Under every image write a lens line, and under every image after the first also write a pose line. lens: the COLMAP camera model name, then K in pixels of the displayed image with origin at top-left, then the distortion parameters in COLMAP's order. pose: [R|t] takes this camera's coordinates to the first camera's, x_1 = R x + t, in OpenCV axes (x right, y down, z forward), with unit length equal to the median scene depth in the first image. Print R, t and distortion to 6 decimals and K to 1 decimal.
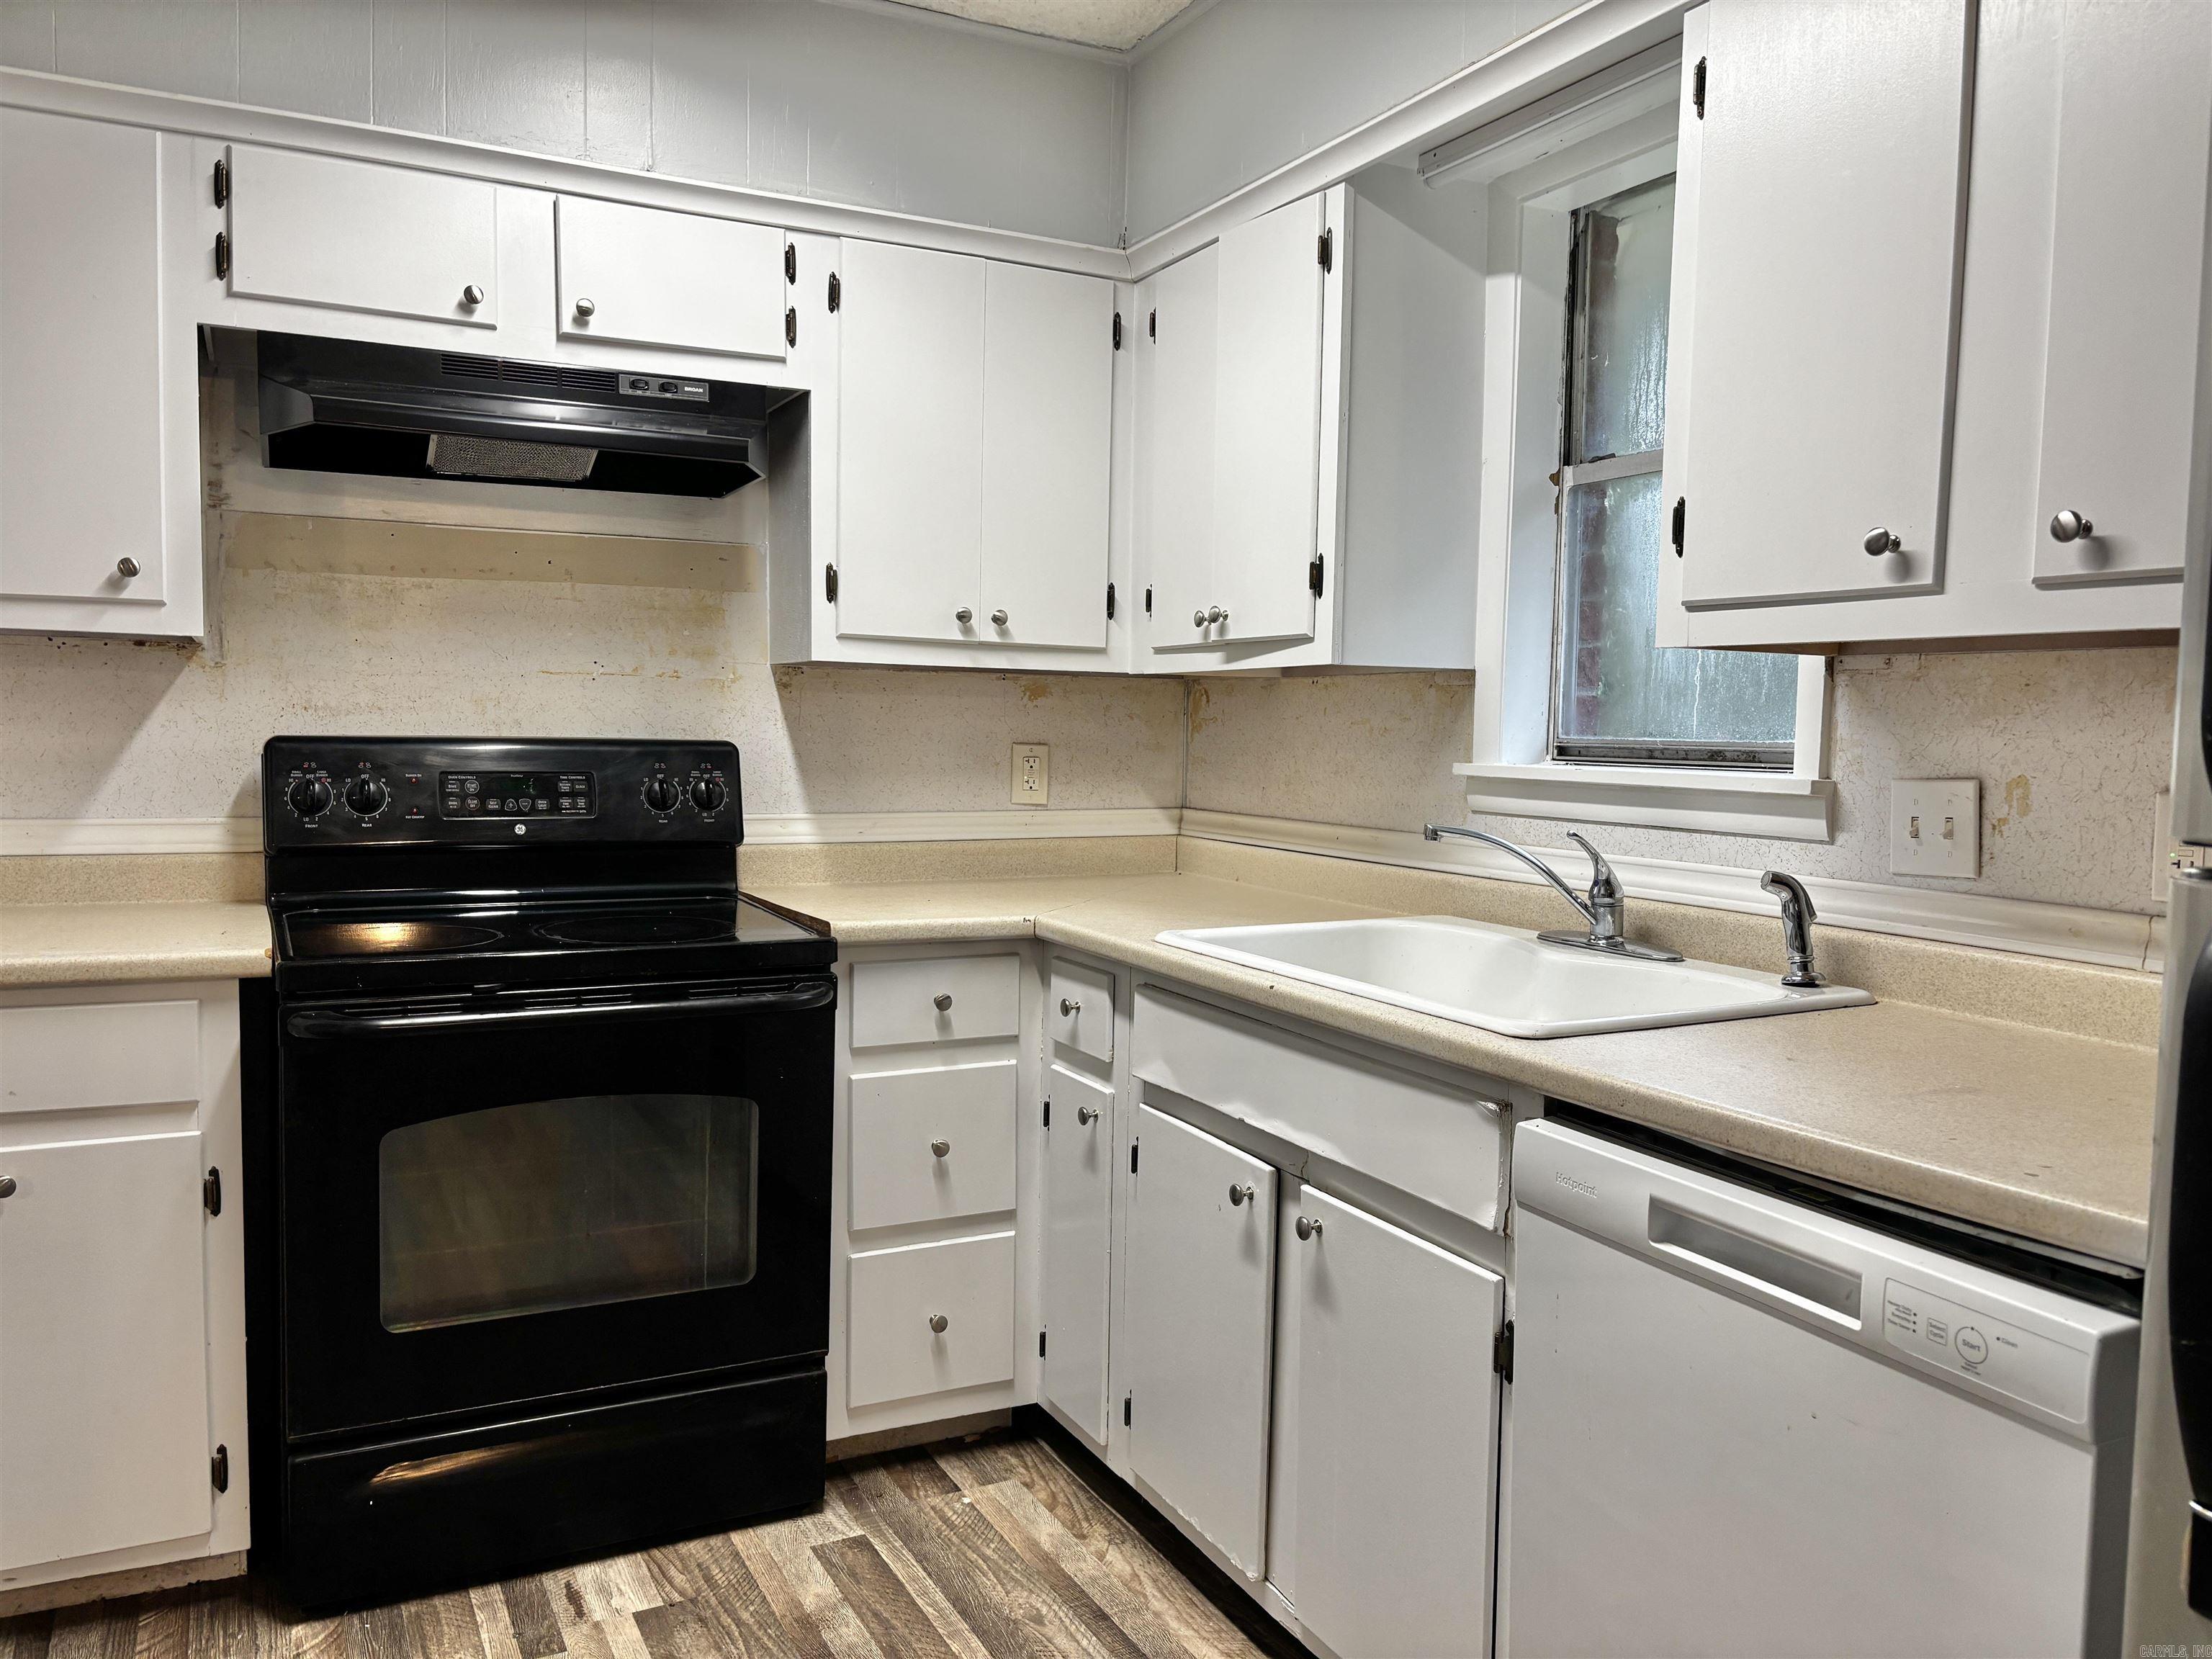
lens RADIAL K [[1673.5, 0, 1133.7], [0, 1673.5, 865.6], [0, 0, 1]] dist [0.070580, -0.075733]
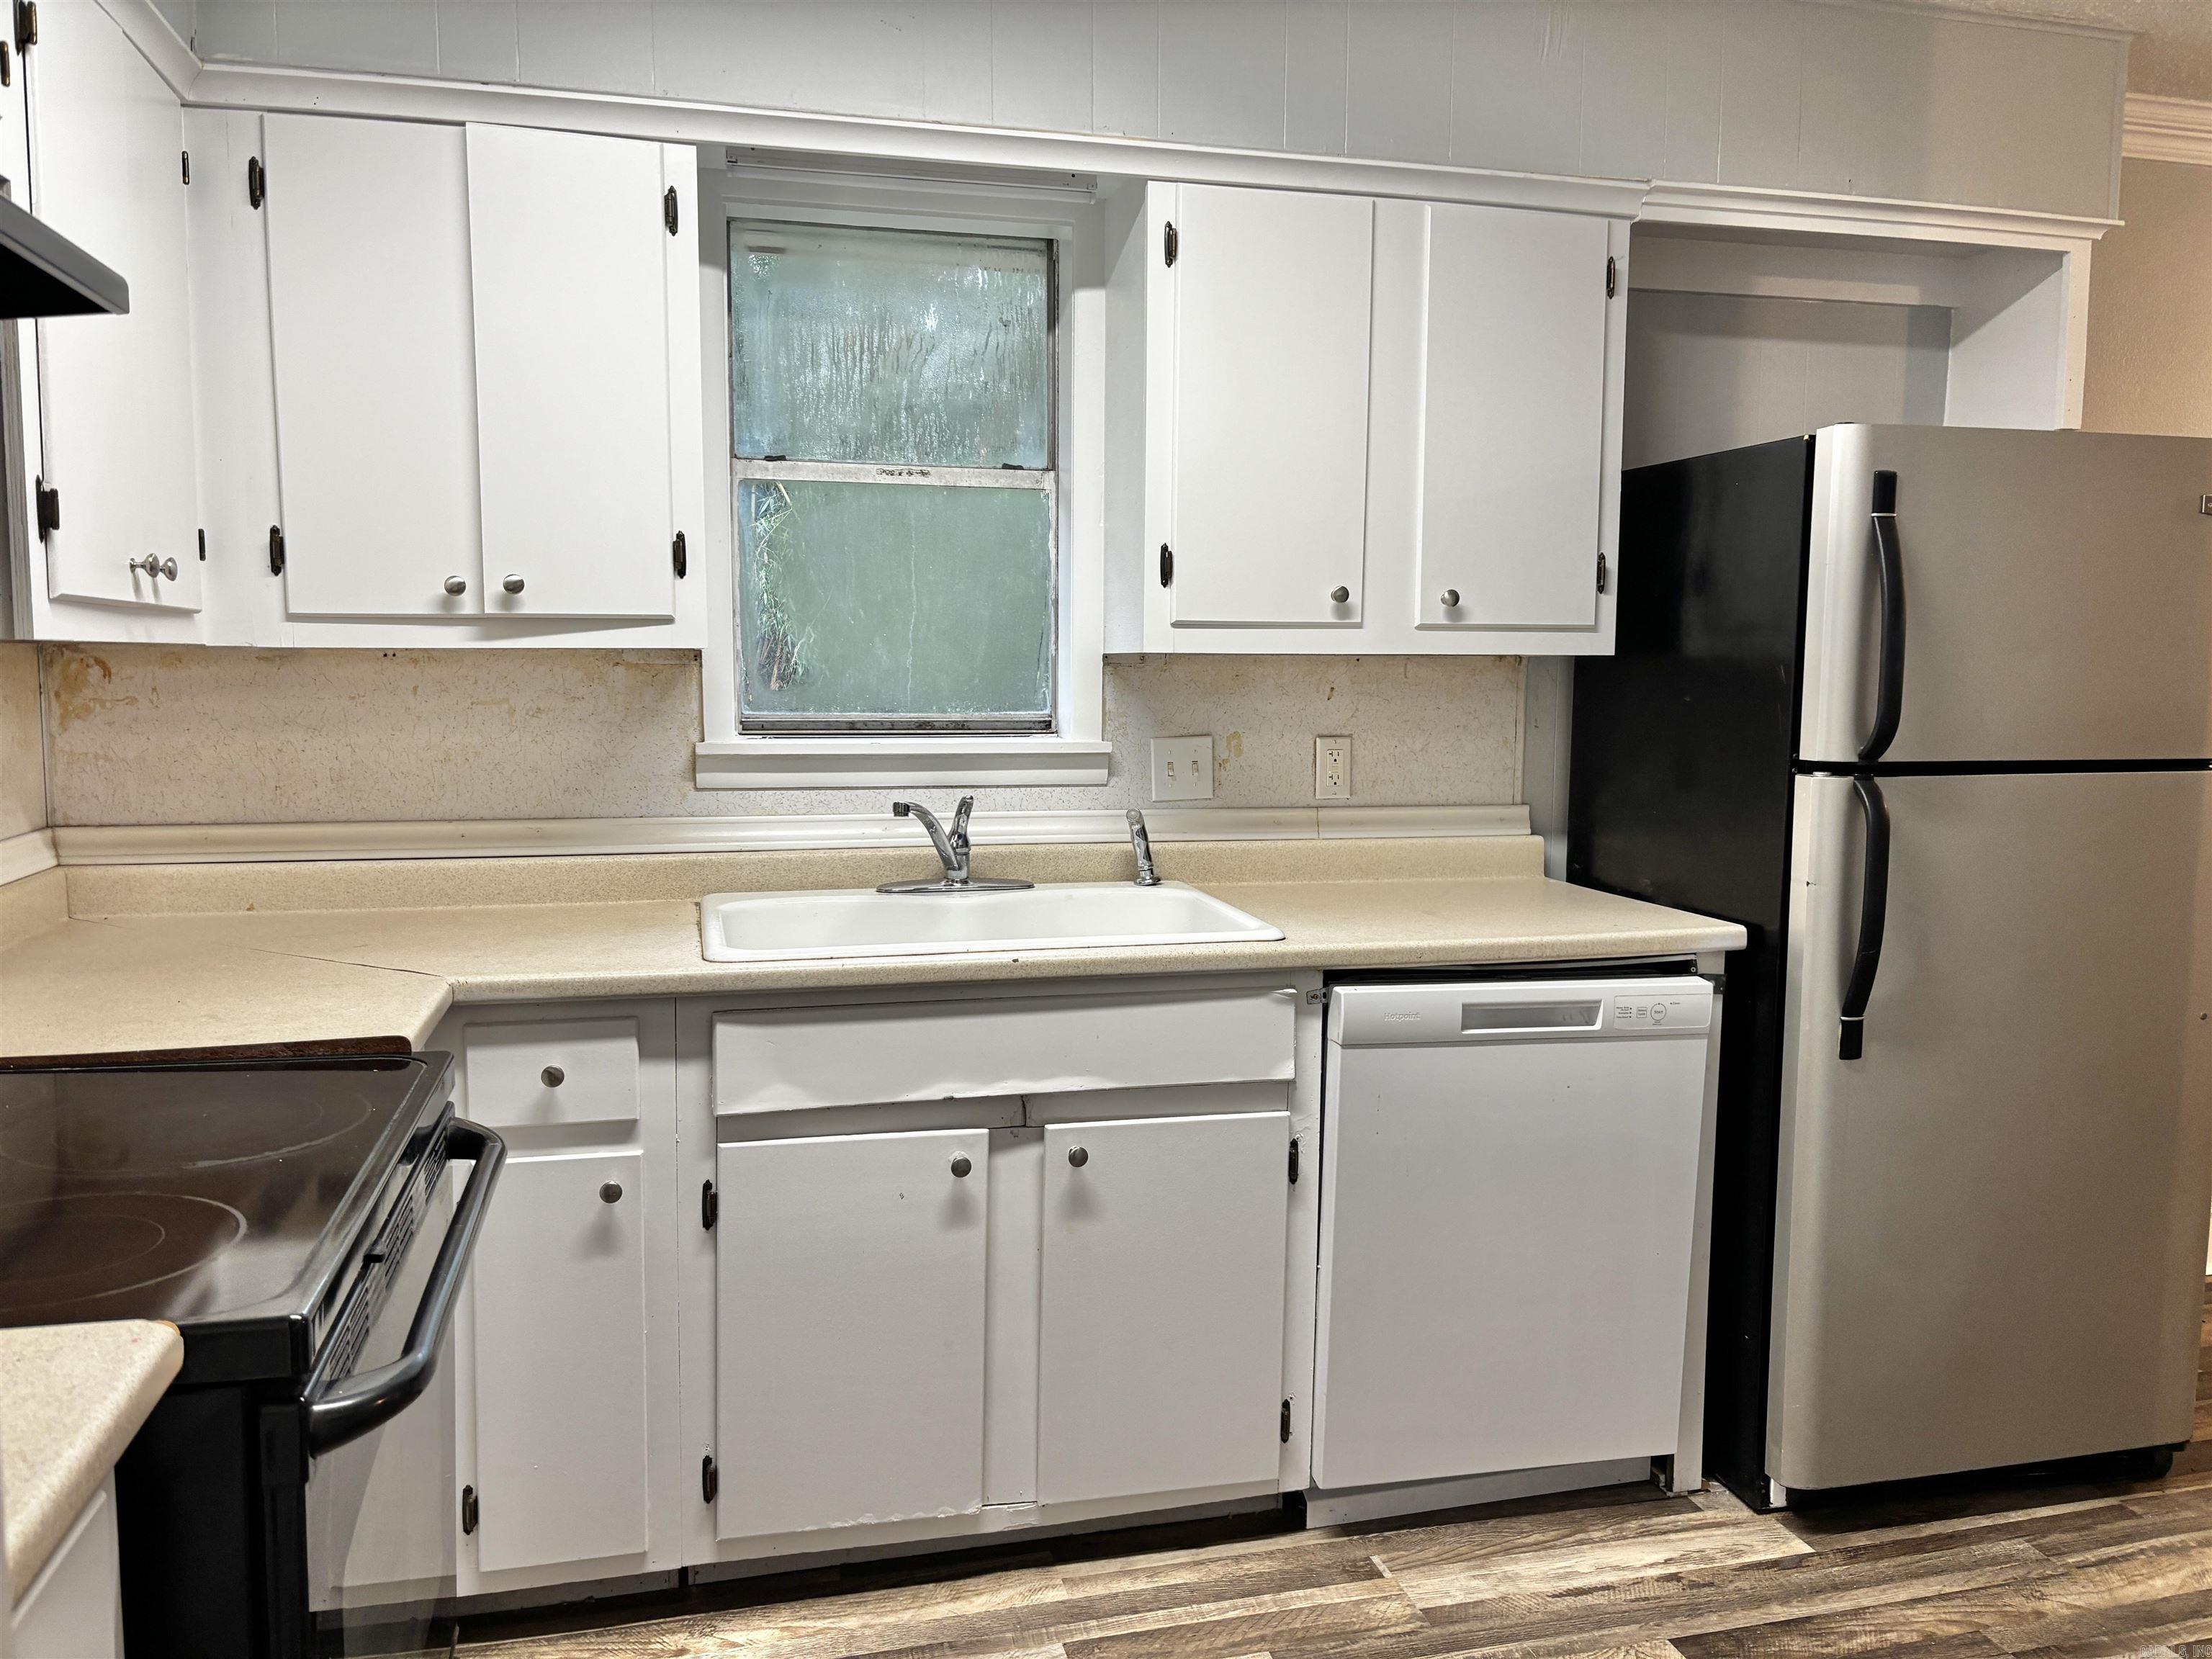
lens RADIAL K [[1673.5, 0, 1105.4], [0, 1673.5, 836.3], [0, 0, 1]] dist [0.070580, -0.075733]
pose [[0.220216, -0.118768, 0.968194, -0.763000], [0.080091, 0.991410, 0.103399, -0.093124], [-0.972158, 0.054773, 0.227837, 0.550220]]
